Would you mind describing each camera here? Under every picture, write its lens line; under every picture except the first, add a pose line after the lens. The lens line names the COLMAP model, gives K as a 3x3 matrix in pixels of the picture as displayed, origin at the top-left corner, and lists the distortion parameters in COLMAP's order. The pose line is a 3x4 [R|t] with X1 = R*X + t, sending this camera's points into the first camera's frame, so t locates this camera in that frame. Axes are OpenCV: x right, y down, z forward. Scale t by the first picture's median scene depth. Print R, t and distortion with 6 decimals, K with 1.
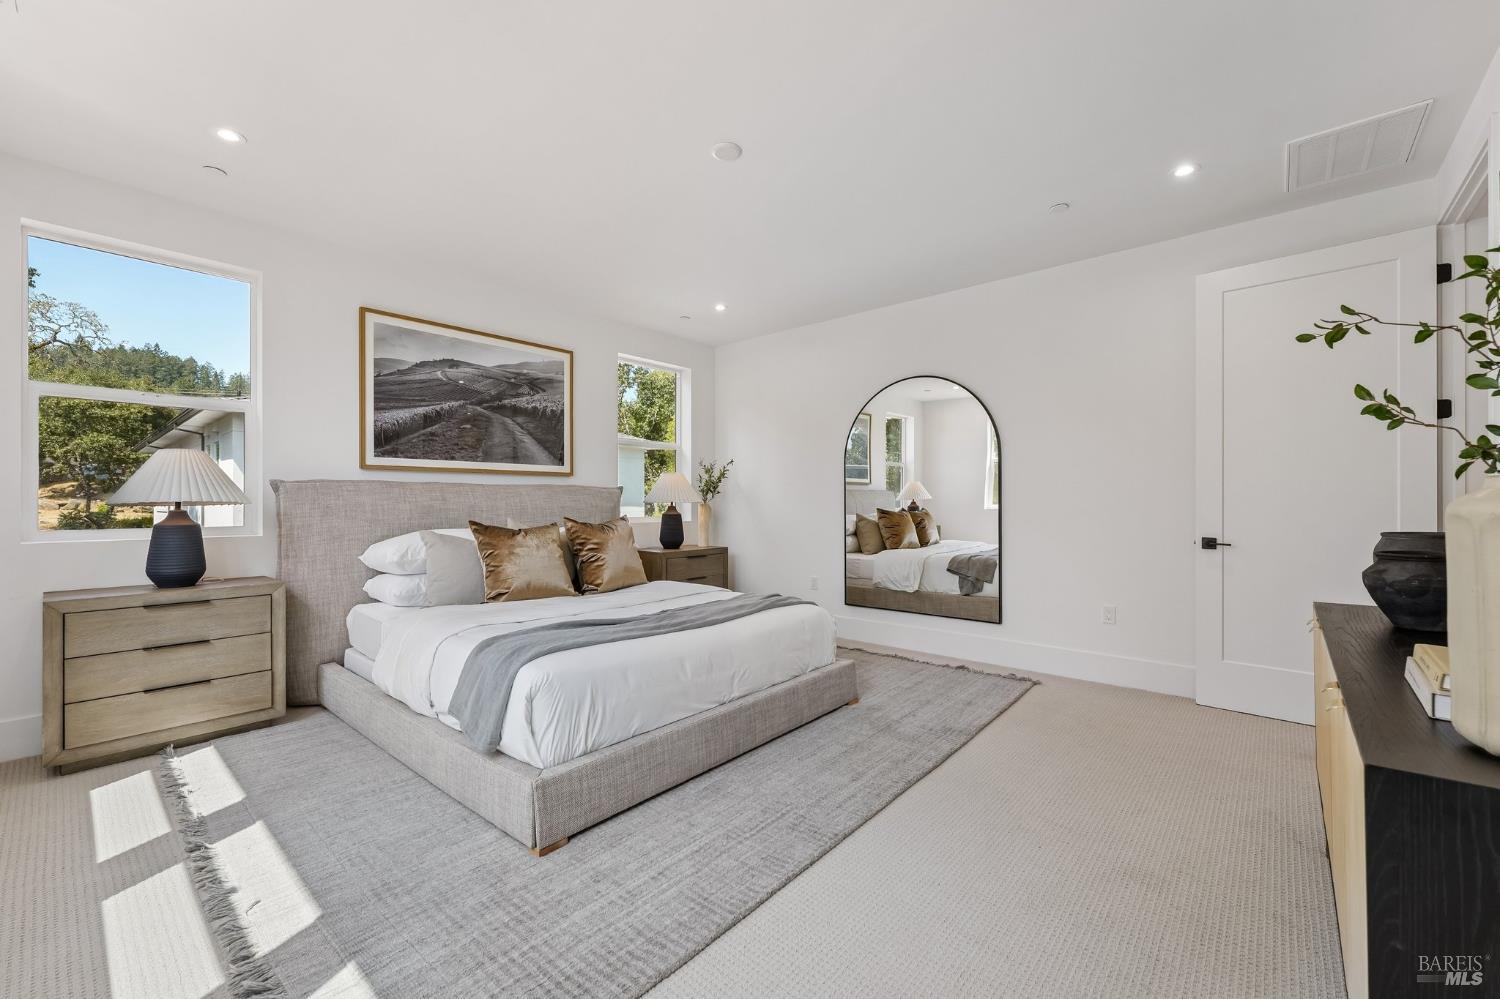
lens RADIAL K [[606.1, 0, 750.0], [0, 606.1, 499.5], [0, 0, 1]] dist [-0.001987, -0.000124]
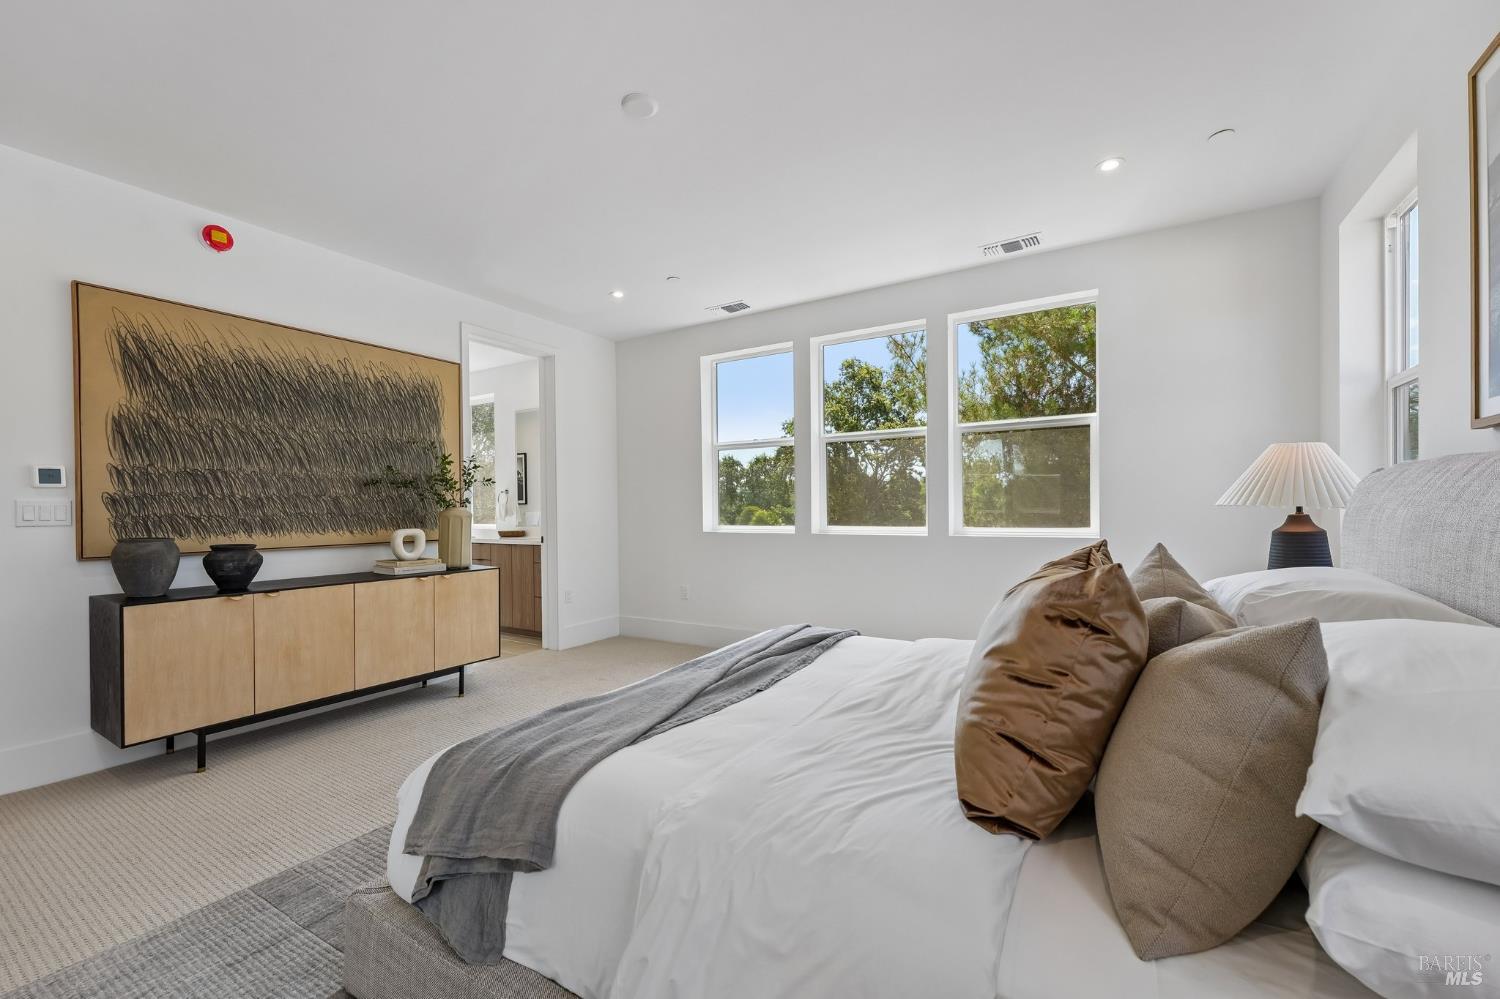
lens RADIAL K [[617.5, 0, 713.2], [0, 617.5, 510.1], [0, 0, 1]] dist [0.016553, -0.000003]
pose [[-0.992313, 0.009304, -0.123403, -0.015491], [0.009908, 0.999942, -0.004278, 0.005900], [0.123356, -0.005468, -0.992347, 1.273384]]
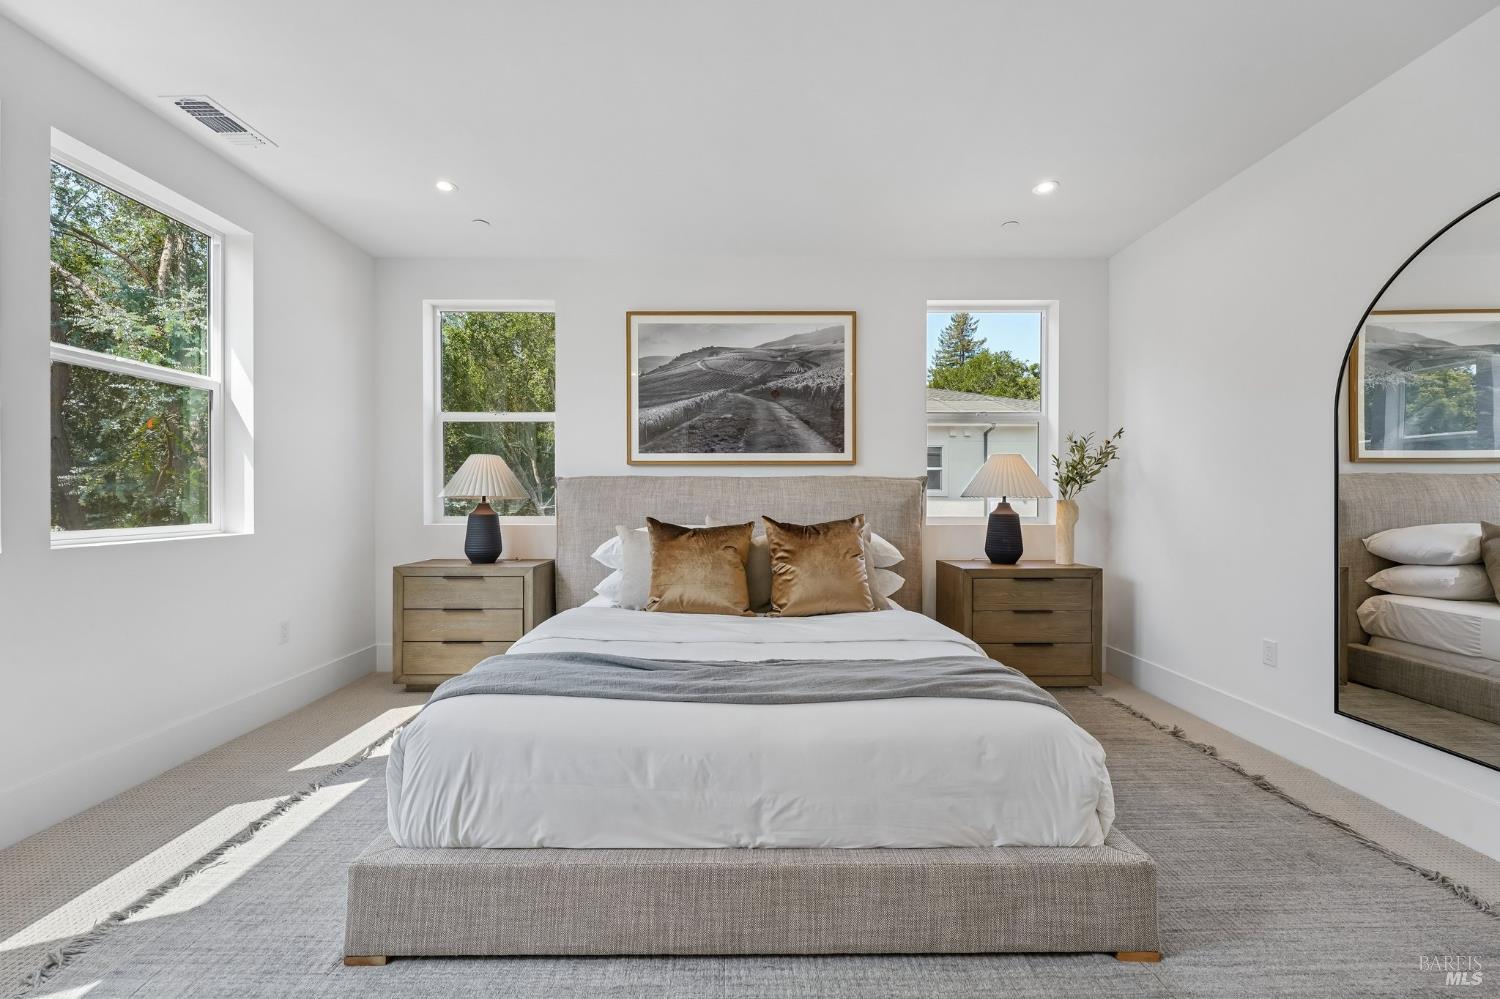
lens RADIAL K [[601.5, 0, 742.5], [0, 601.5, 498.7], [0, 0, 1]] dist [-0.000595, -0.000146]
pose [[0.654997, 0.004393, -0.755618, 0.259576], [0.001938, 0.999970, 0.007494, 0.000626], [0.755629, -0.006373, 0.654969, 0.421125]]
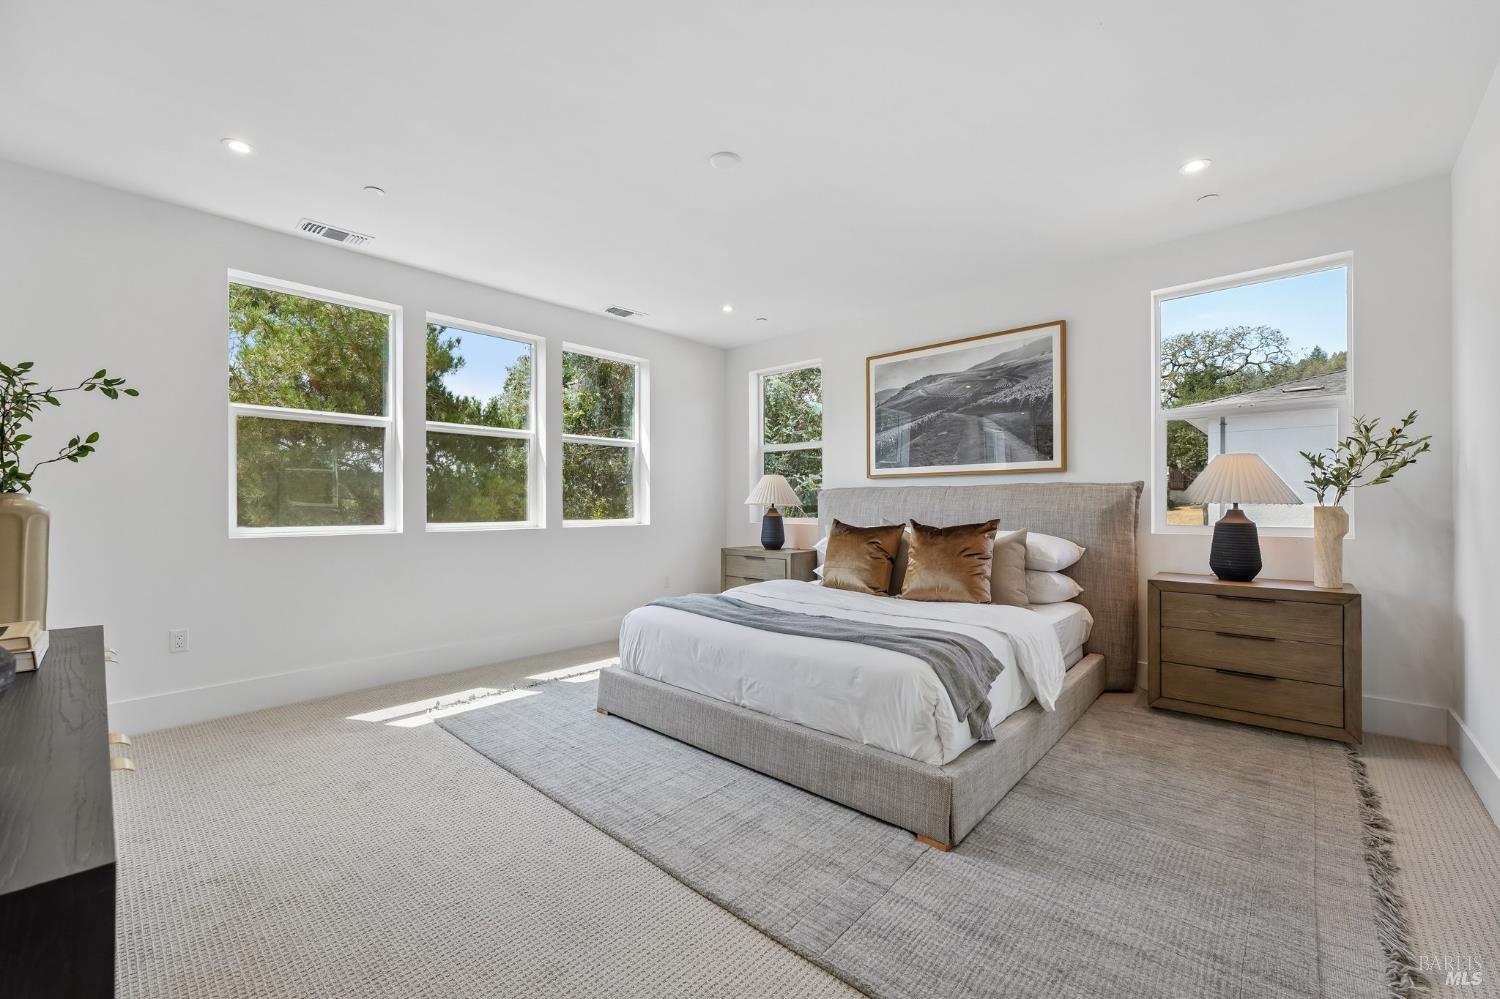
lens RADIAL K [[605.6, 0, 740.7], [0, 605.6, 500.2], [0, 0, 1]] dist [-0.001973, -0.000158]
pose [[-0.038675, -0.003525, -0.999246, 0.644882], [0.006706, 0.999970, -0.003787, 0.000510], [0.999229, -0.006848, -0.038650, 0.702160]]
